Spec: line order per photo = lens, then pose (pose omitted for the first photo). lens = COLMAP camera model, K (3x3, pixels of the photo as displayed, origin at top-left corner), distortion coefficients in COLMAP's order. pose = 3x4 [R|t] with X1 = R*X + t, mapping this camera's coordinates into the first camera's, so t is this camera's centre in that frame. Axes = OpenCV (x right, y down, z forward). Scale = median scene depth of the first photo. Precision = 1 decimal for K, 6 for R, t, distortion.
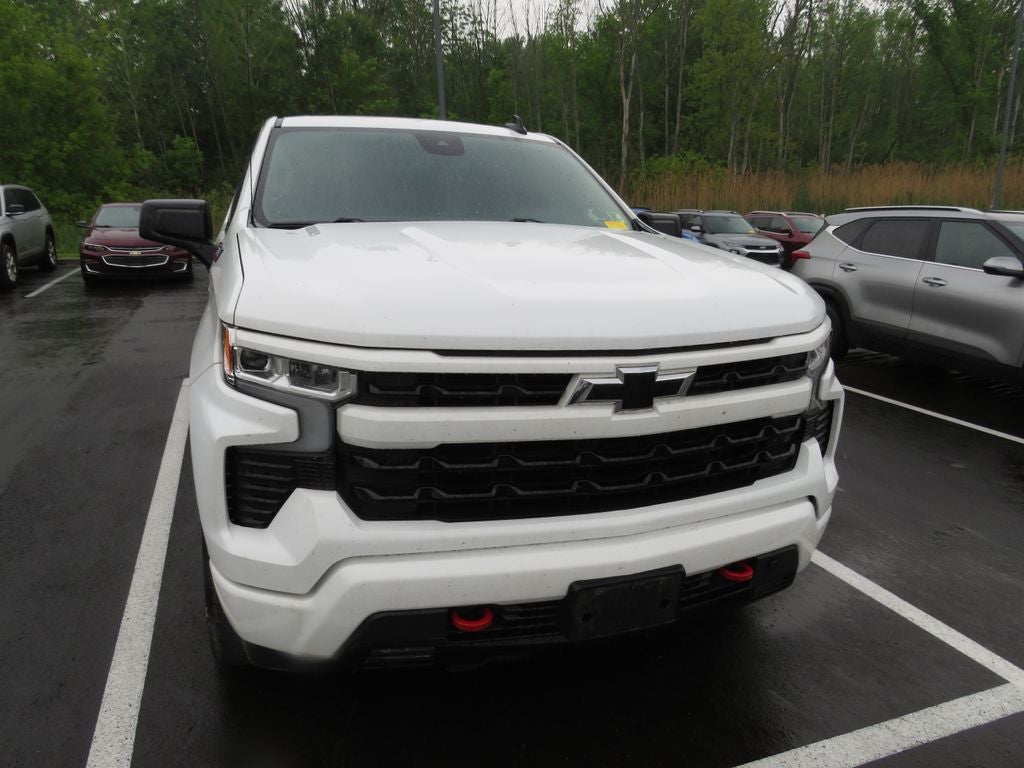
lens RADIAL K [[720.3, 0, 490.0], [0, 720.3, 410.1], [0, 0, 1]] dist [-0.052232, 0.027259]
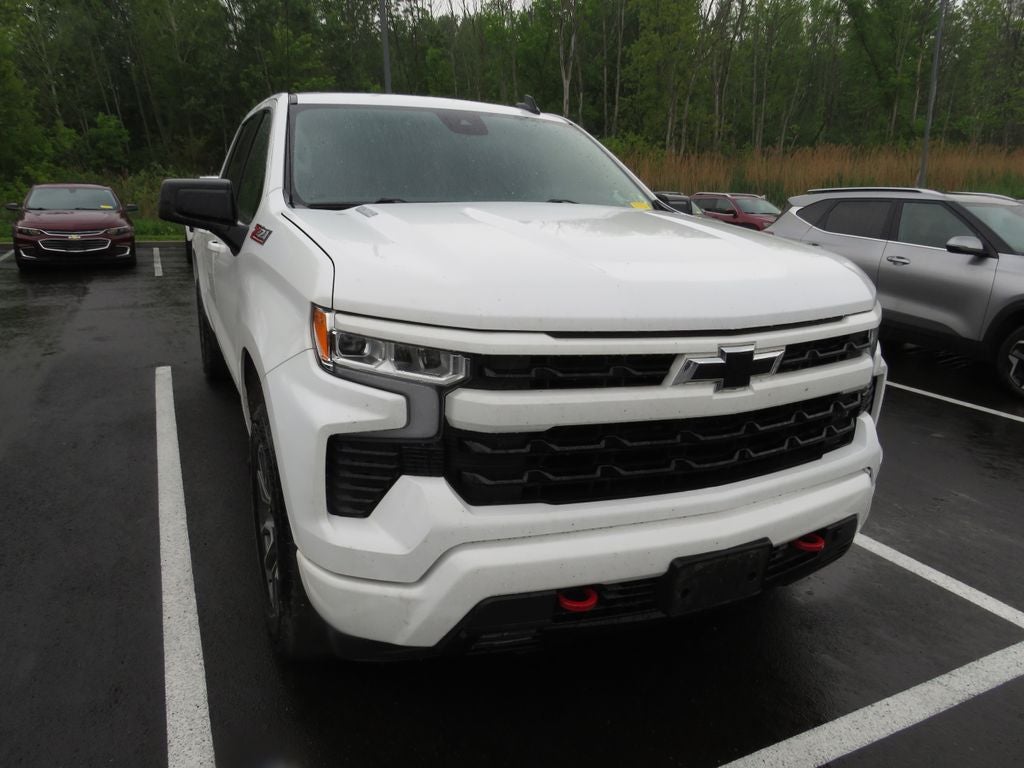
lens RADIAL K [[720.3, 0, 490.0], [0, 720.3, 410.1], [0, 0, 1]] dist [-0.052232, 0.027259]
pose [[0.996106, -0.024601, 0.084664, -0.143852], [0.022550, 0.999431, 0.025093, -0.001530], [-0.085233, -0.023086, 0.996094, 0.009028]]
